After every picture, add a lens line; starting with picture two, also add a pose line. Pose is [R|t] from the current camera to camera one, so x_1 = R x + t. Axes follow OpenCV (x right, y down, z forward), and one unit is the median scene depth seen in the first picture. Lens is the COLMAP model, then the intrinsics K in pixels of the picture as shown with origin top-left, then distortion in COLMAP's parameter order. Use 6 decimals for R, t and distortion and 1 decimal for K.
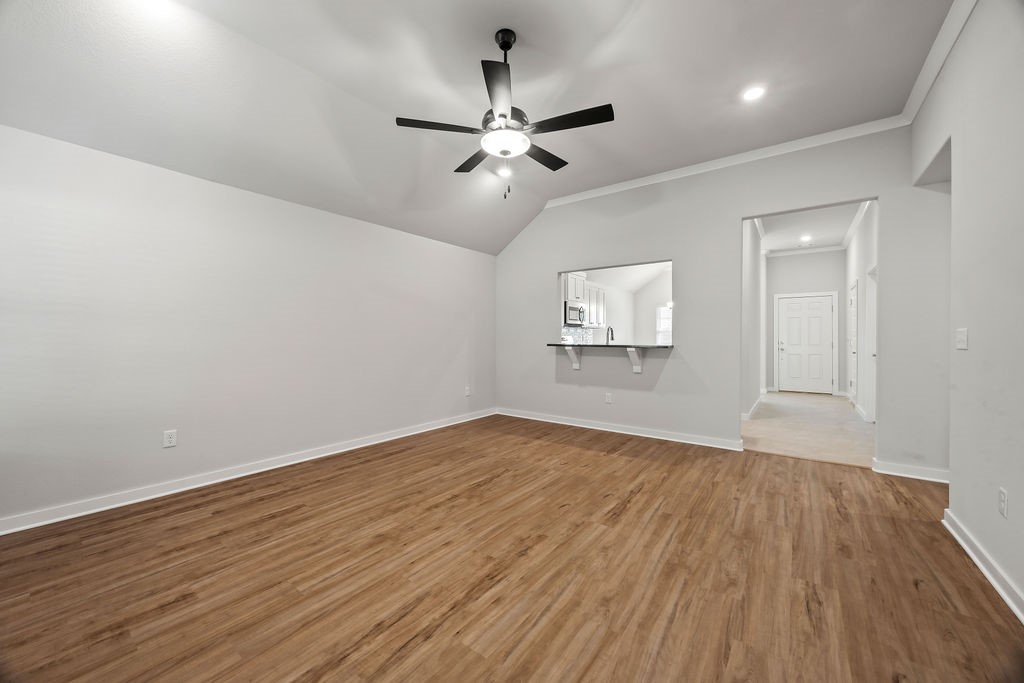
lens RADIAL K [[389.1, 0, 507.2], [0, 389.1, 338.2], [0, 0, 1]] dist [-0.001826, -0.000104]
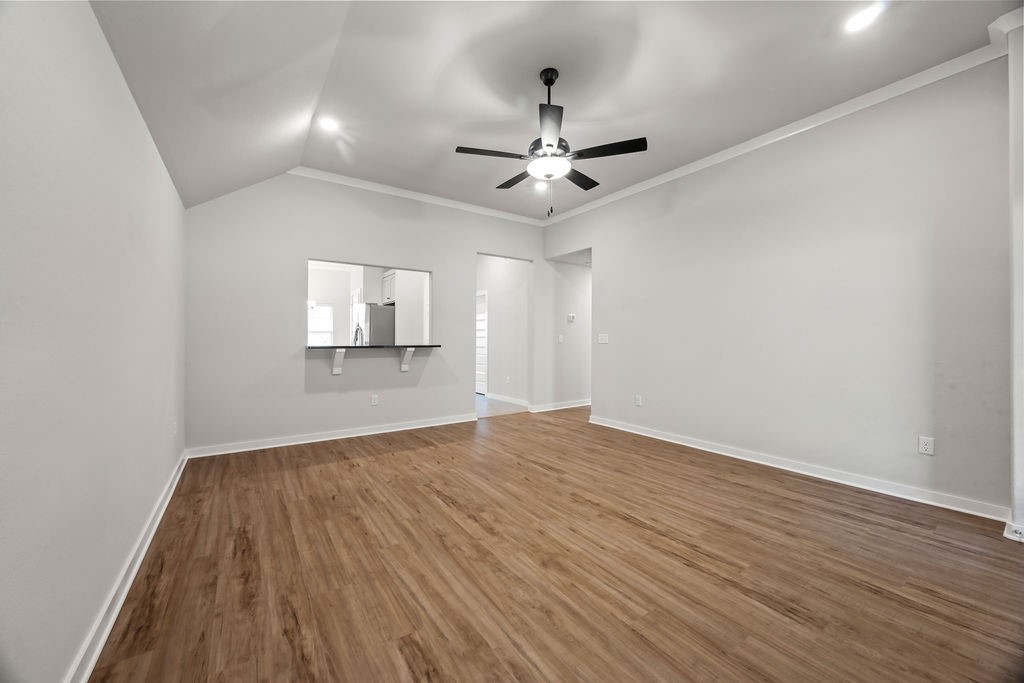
lens RADIAL K [[382.5, 0, 508.8], [0, 382.5, 344.2], [0, 0, 1]] dist [-0.002412, -0.000133]
pose [[0.316853, -0.015201, 0.948353, -1.100912], [0.000092, 0.999872, 0.015996, -0.006678], [-0.948475, -0.004981, 0.316814, 0.755154]]
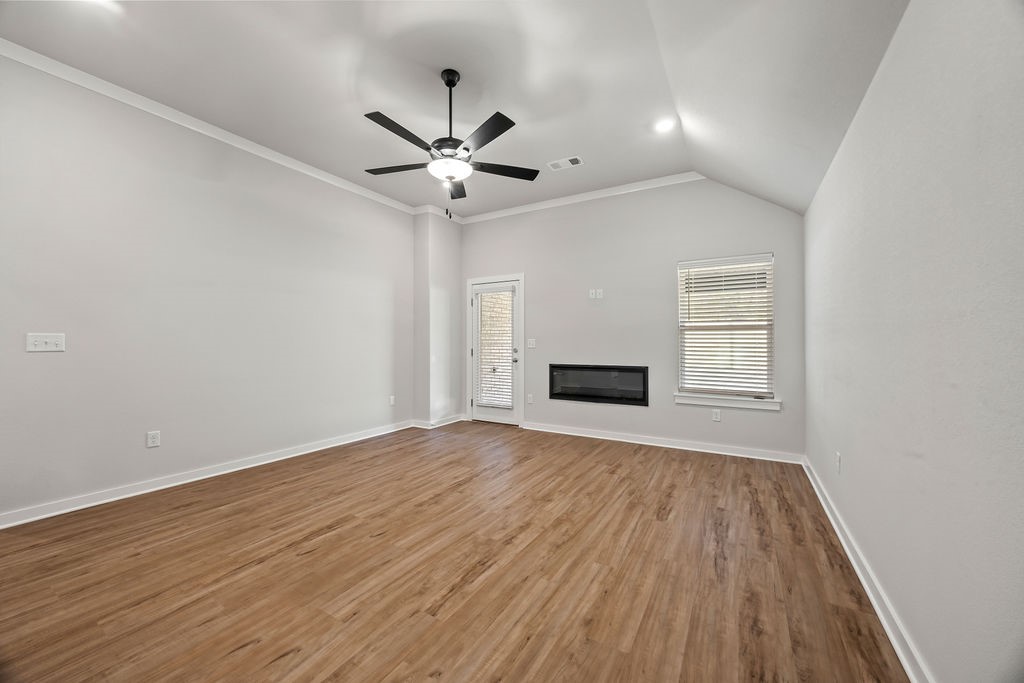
lens RADIAL K [[389.1, 0, 507.2], [0, 389.1, 338.2], [0, 0, 1]] dist [-0.001826, -0.000104]
pose [[-0.994879, -0.007795, -0.100776, -0.056568], [-0.006216, 0.999853, -0.015969, 0.000946], [0.100886, -0.015261, -0.994781, 2.118688]]
